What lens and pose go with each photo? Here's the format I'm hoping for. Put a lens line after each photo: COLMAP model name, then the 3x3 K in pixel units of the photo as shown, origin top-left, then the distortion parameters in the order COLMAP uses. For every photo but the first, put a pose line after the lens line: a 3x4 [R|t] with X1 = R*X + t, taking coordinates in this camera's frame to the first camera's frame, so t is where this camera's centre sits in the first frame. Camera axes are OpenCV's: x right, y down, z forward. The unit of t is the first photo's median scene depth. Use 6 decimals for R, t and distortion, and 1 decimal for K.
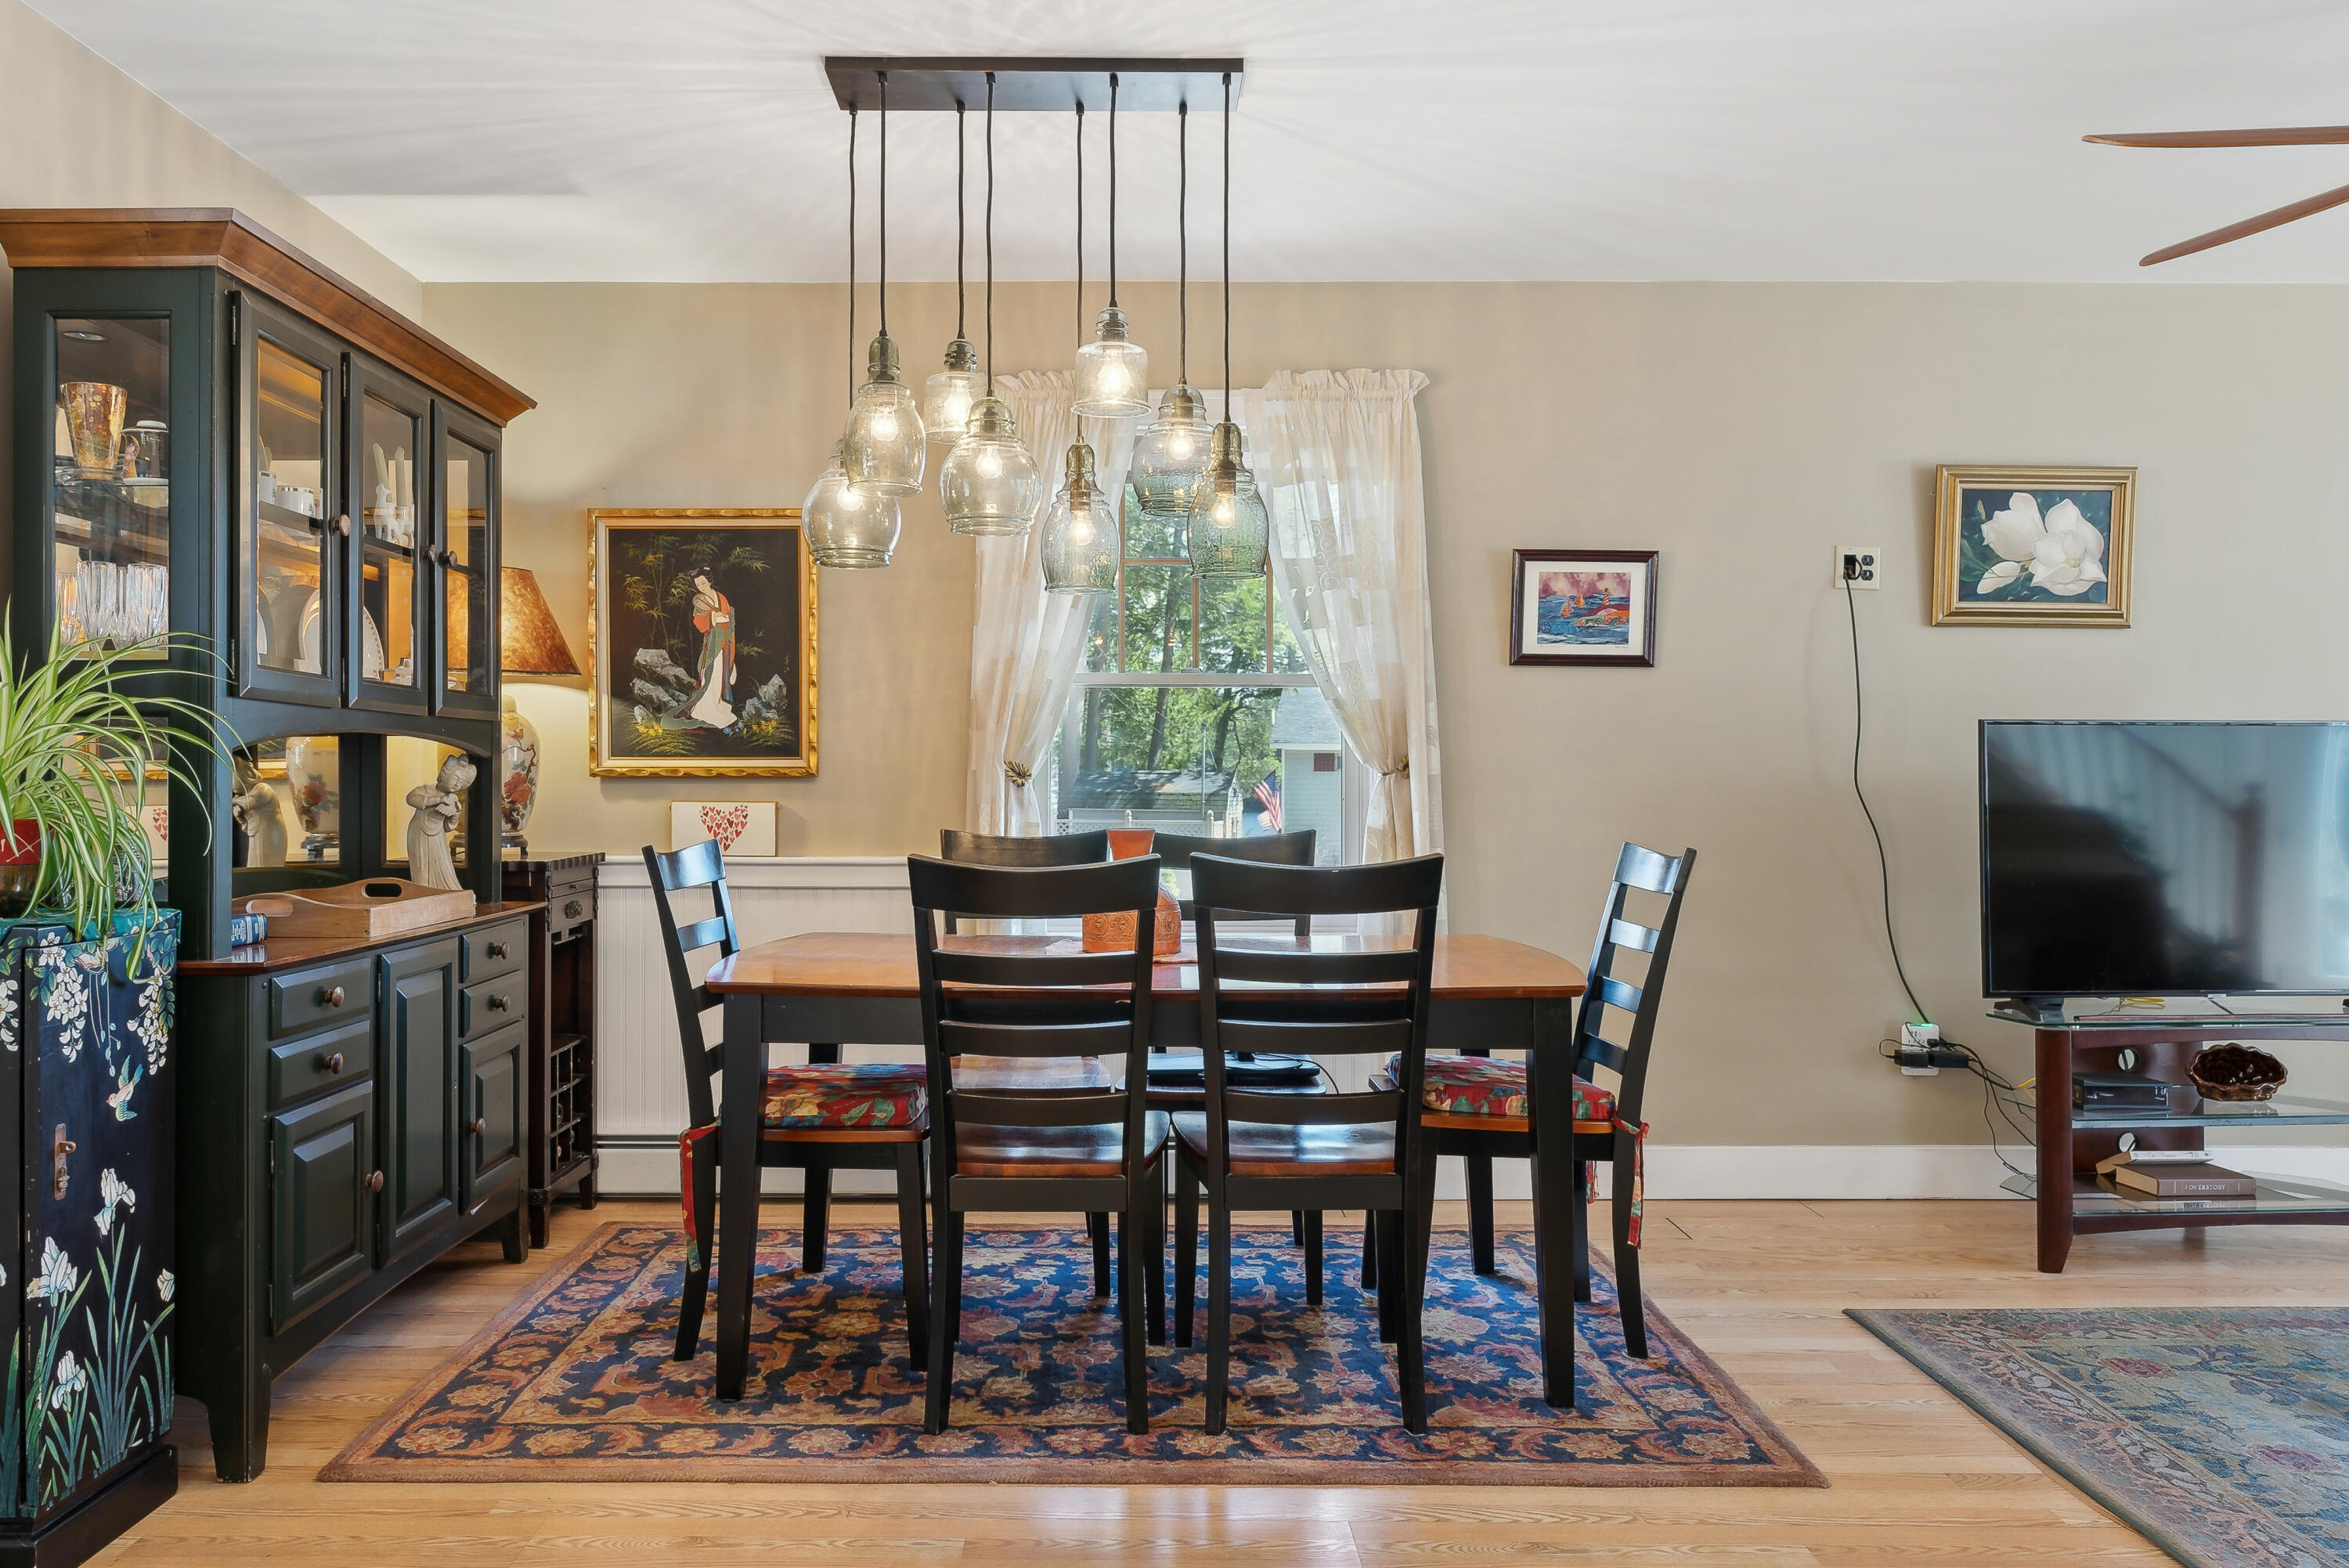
lens RADIAL K [[1699.5, 0, 1110.9], [0, 1699.5, 761.8], [0, 0, 1]] dist [0.000409, -0.001126]
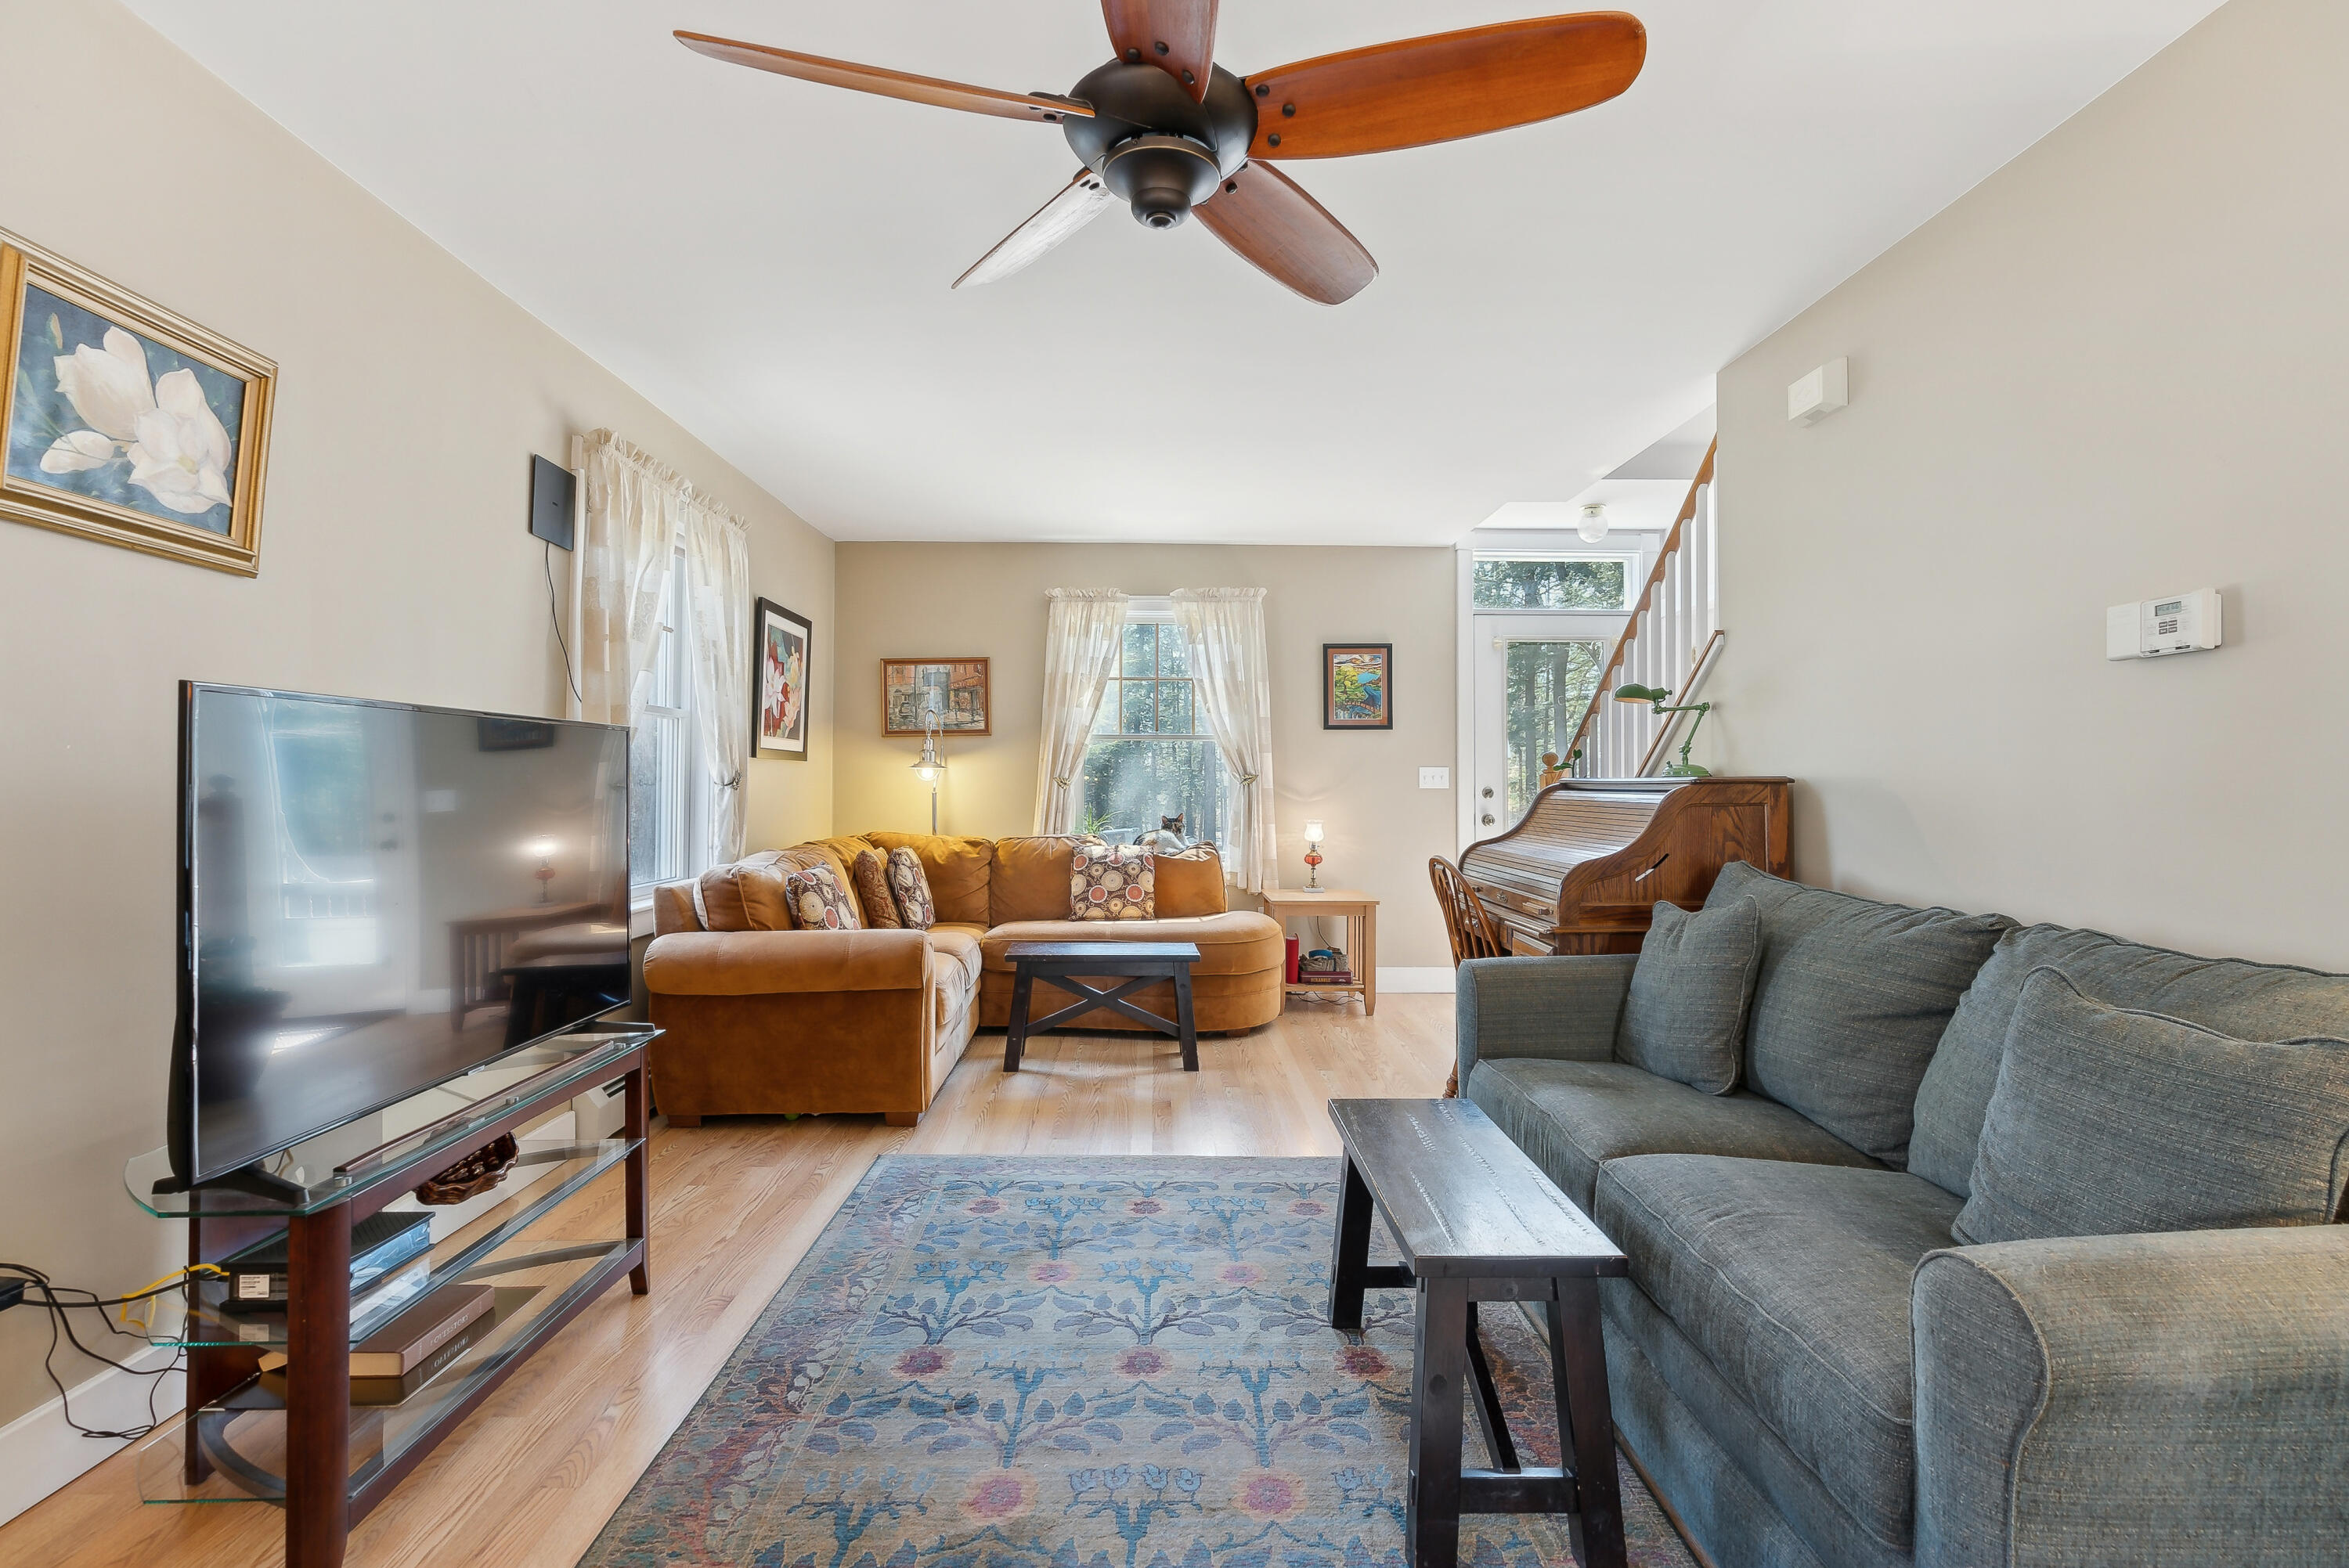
lens RADIAL K [[1071.8, 0, 1169.2], [0, 1071.8, 755.9], [0, 0, 1]] dist [-0.007205, 0.000831]
pose [[-0.015990, 0.022823, 0.999612, 0.170928], [-0.011037, 0.999675, -0.023001, 0.004196], [-0.999811, -0.011401, -0.015733, 0.752374]]
